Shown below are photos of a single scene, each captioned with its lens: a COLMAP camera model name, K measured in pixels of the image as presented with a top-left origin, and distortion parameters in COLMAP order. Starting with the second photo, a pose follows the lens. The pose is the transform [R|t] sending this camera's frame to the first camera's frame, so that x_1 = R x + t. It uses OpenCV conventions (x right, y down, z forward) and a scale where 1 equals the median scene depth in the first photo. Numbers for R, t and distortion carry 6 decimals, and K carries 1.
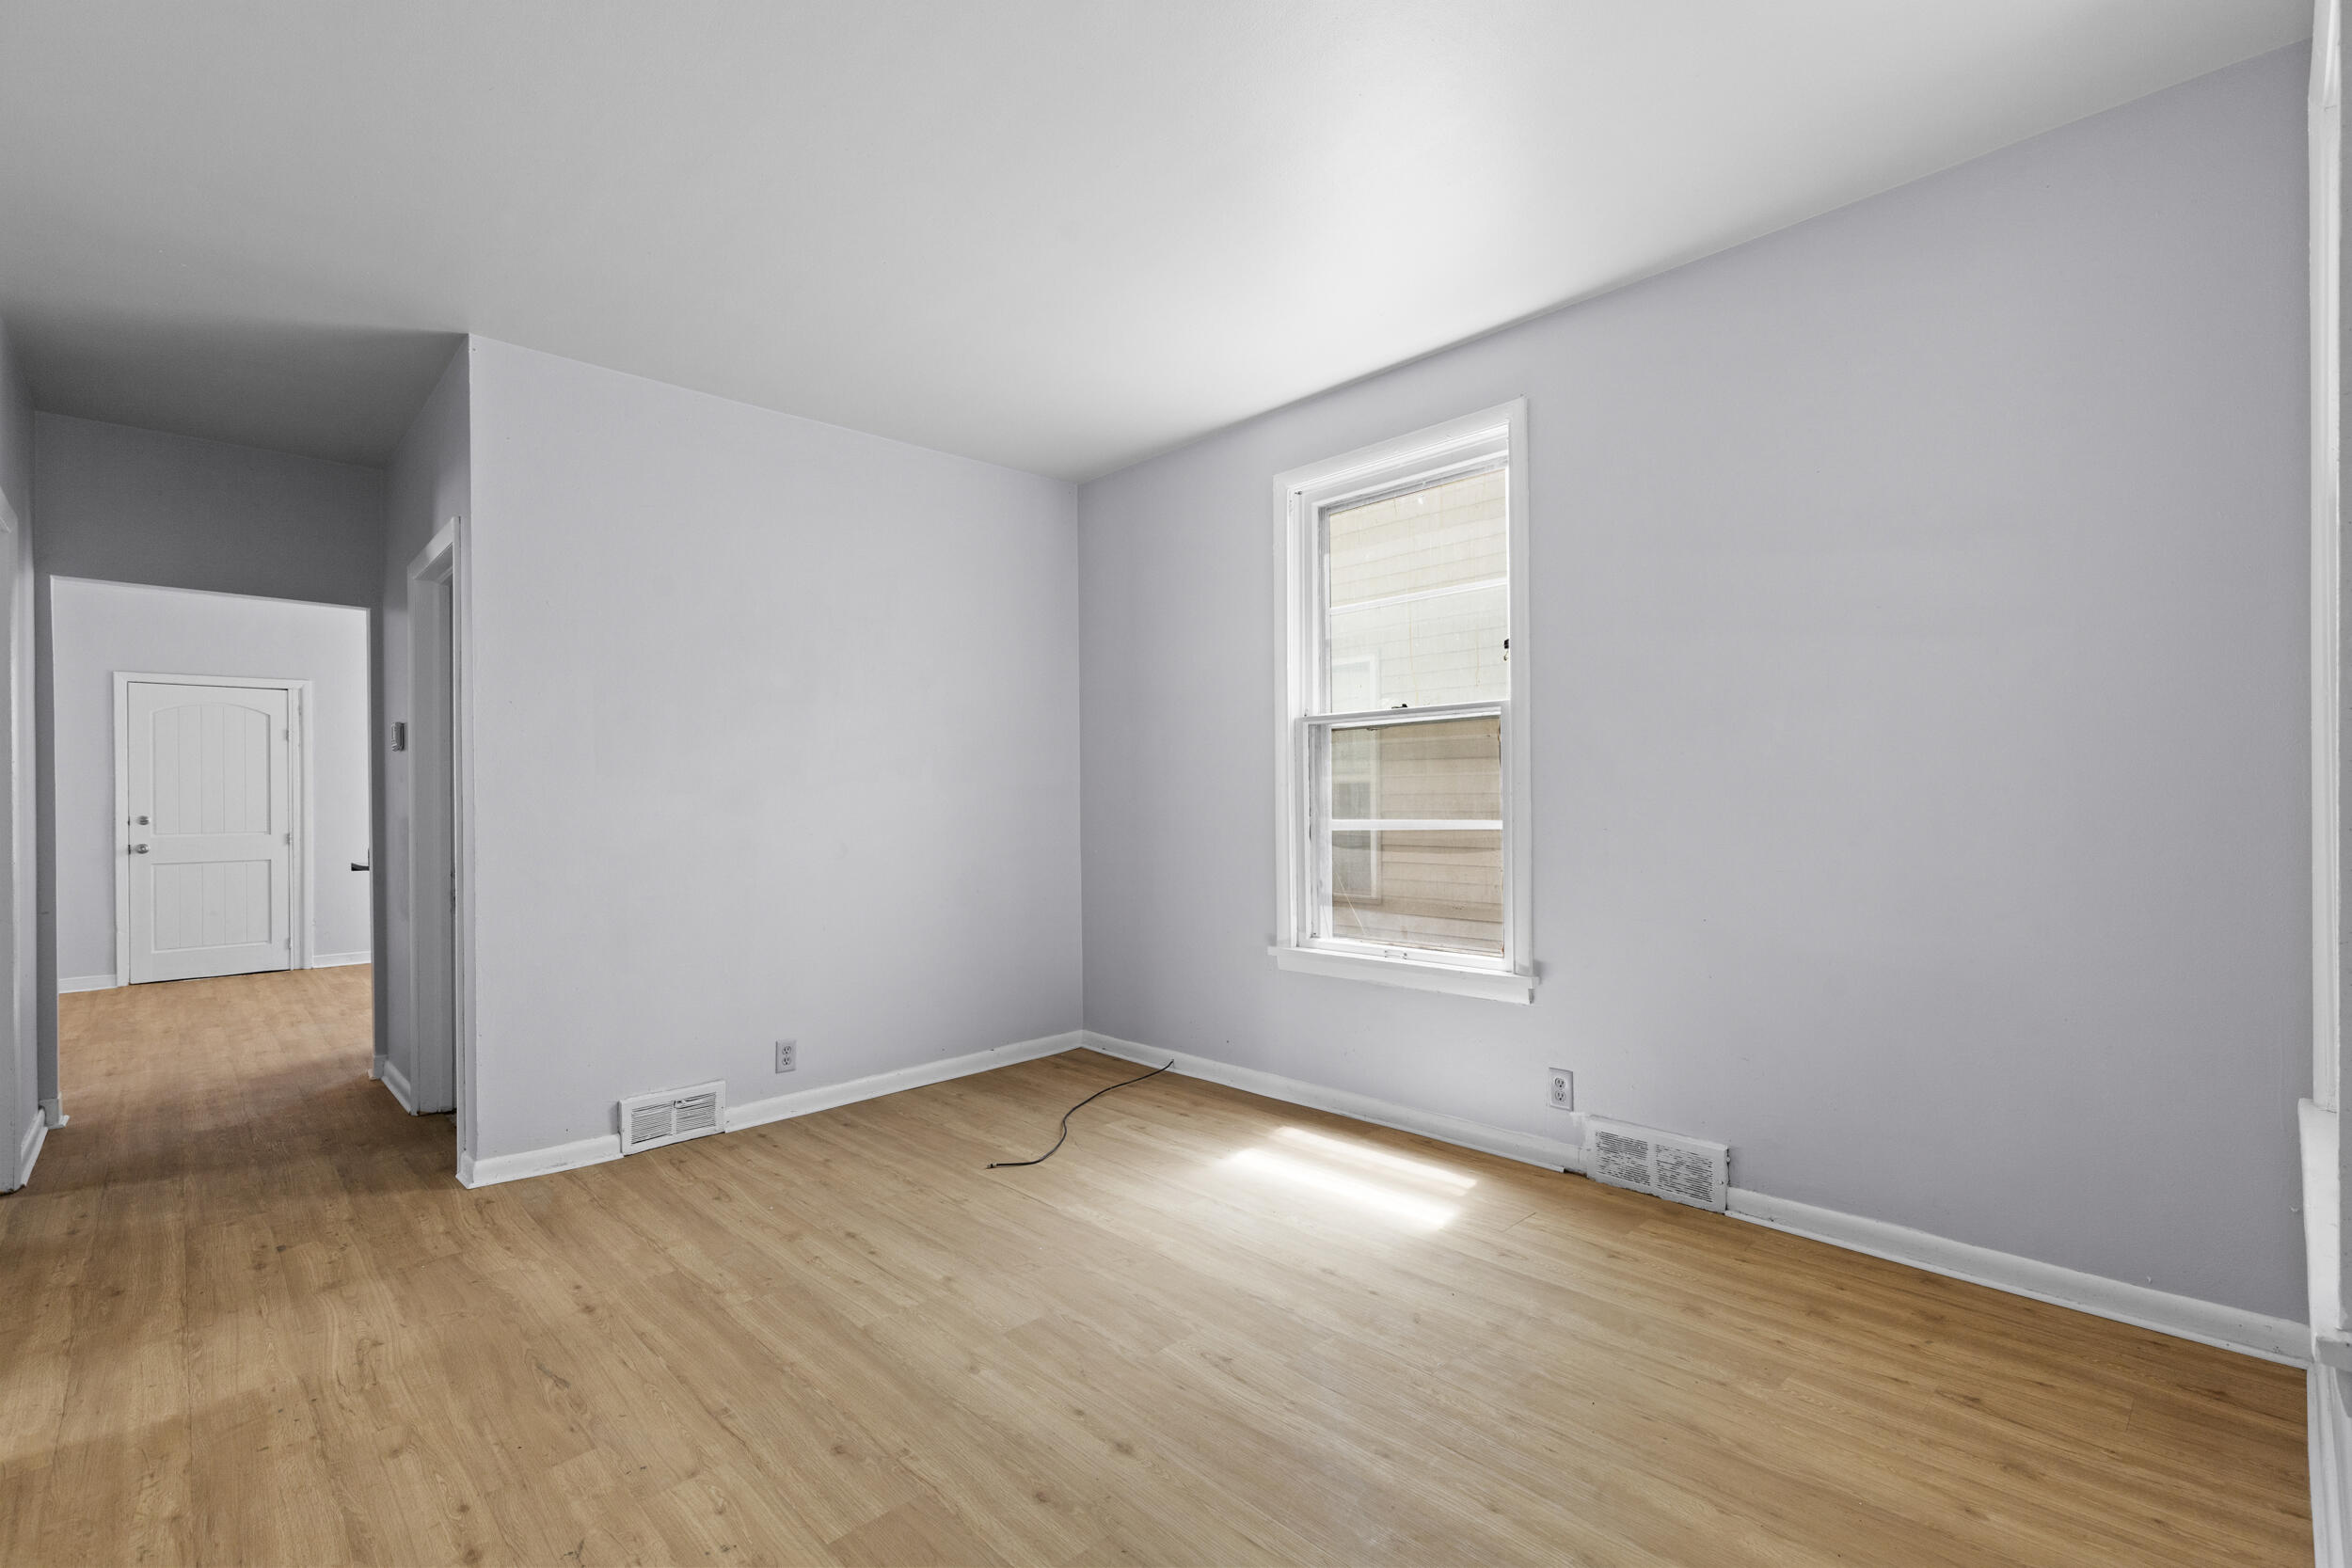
lens RADIAL K [[1068.2, 0, 1163.2], [0, 1068.2, 782.8], [0, 0, 1]] dist [0.011031, -0.001341]
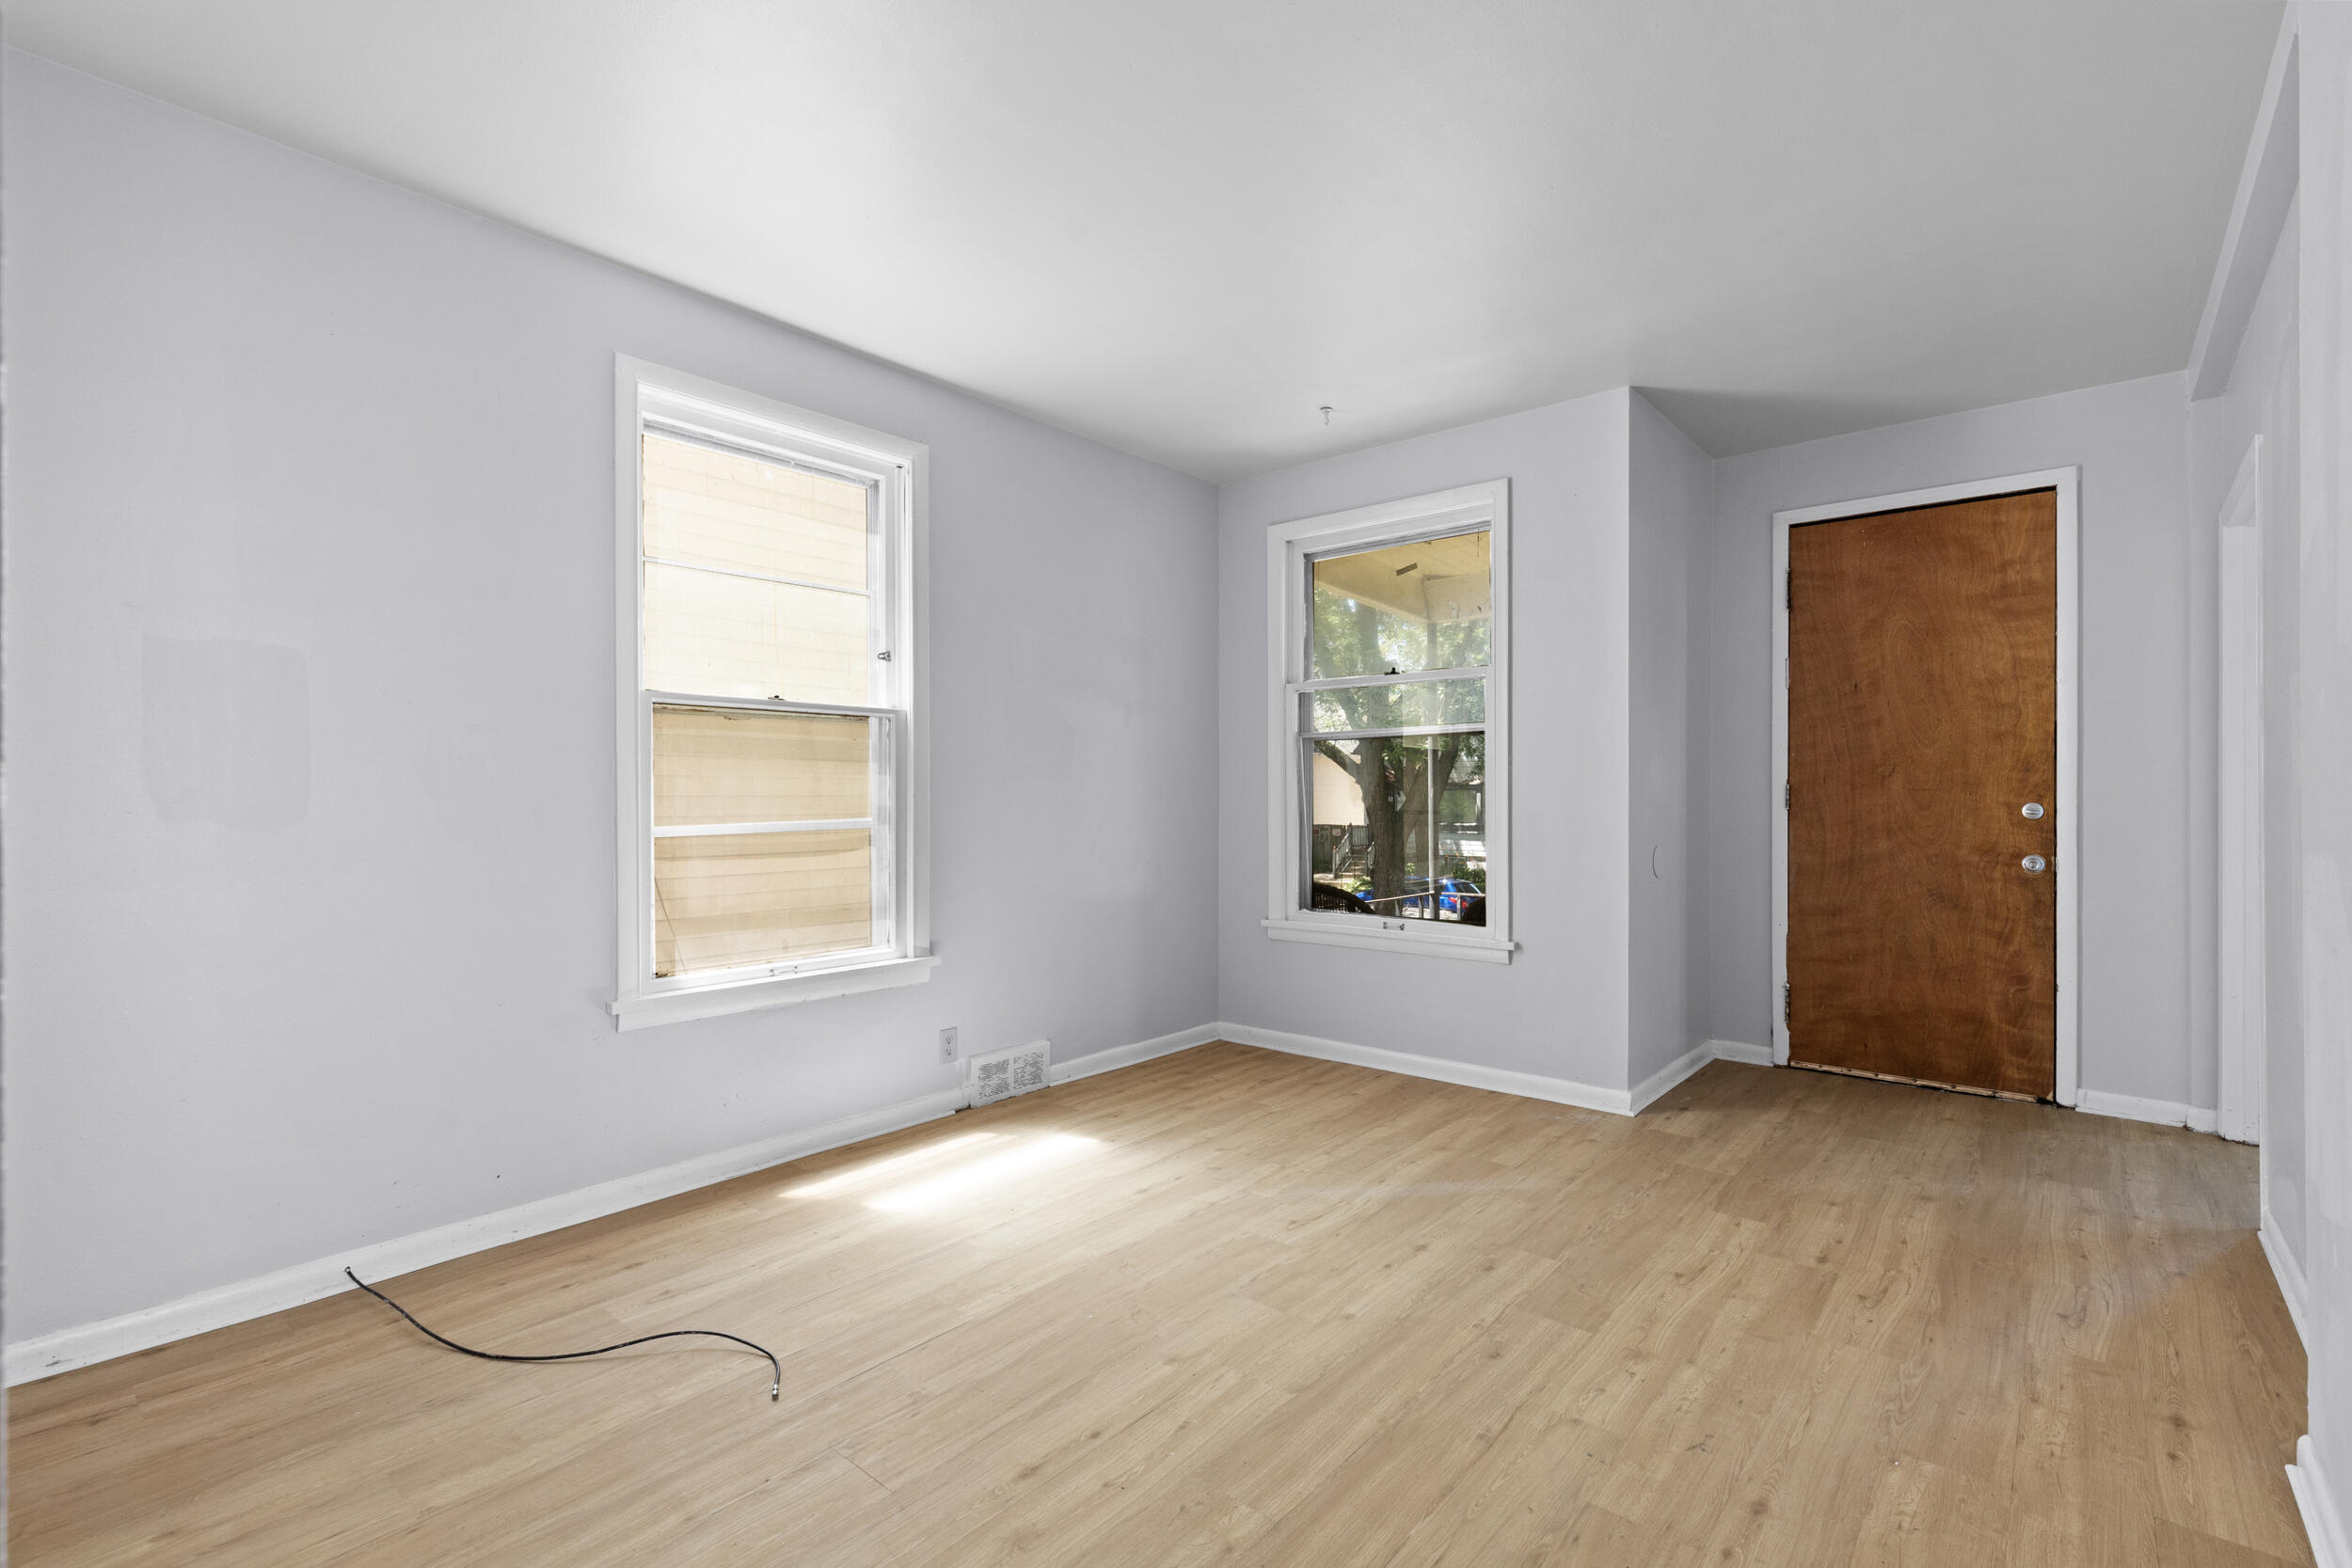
lens RADIAL K [[1068.2, 0, 1211.4], [0, 1068.2, 789.1], [0, 0, 1]] dist [0.011031, -0.001341]
pose [[-0.138270, 0.018528, 0.990221, -1.083916], [-0.011111, 0.999733, -0.020257, 0.029764], [-0.990332, -0.013803, -0.138027, 1.127111]]
